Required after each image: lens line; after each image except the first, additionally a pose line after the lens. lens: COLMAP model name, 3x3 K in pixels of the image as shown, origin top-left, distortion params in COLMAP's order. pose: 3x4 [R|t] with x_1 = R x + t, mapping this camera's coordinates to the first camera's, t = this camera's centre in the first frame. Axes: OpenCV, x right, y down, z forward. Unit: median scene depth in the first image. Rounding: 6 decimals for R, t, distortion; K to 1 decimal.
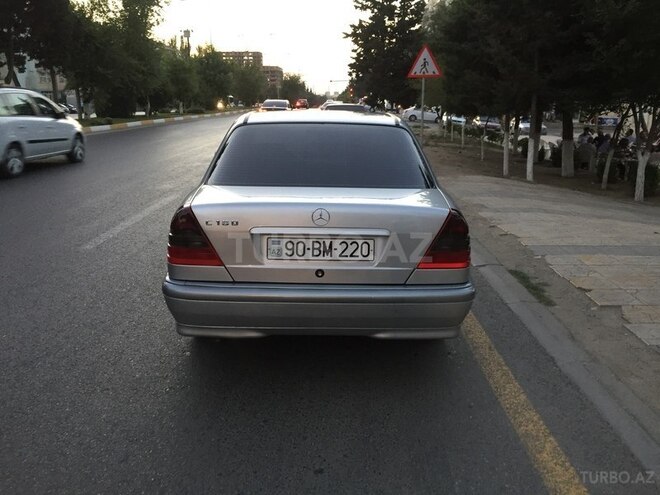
lens RADIAL K [[556.1, 0, 330.0], [0, 556.1, 247.5], [0, 0, 1]] dist [0.085722, -0.123530]
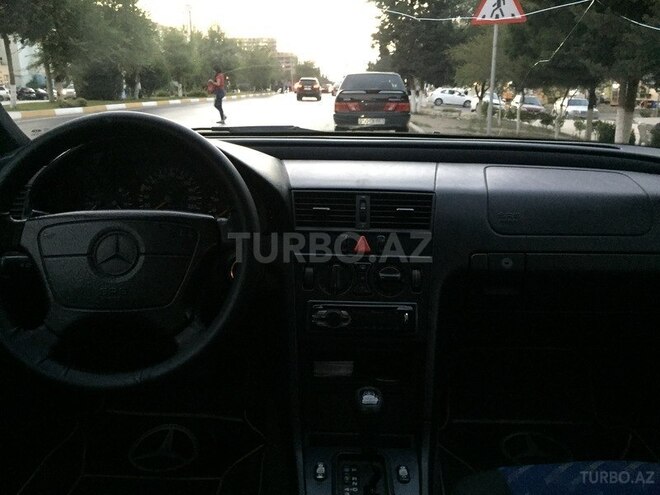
lens RADIAL K [[556.1, 0, 330.0], [0, 556.1, 247.5], [0, 0, 1]] dist [0.085722, -0.123530]
pose [[0.999631, 0.002776, -0.027014, -0.003526], [-0.002234, 0.999796, 0.020073, -0.020863], [0.027064, -0.020005, 0.999434, 0.126960]]
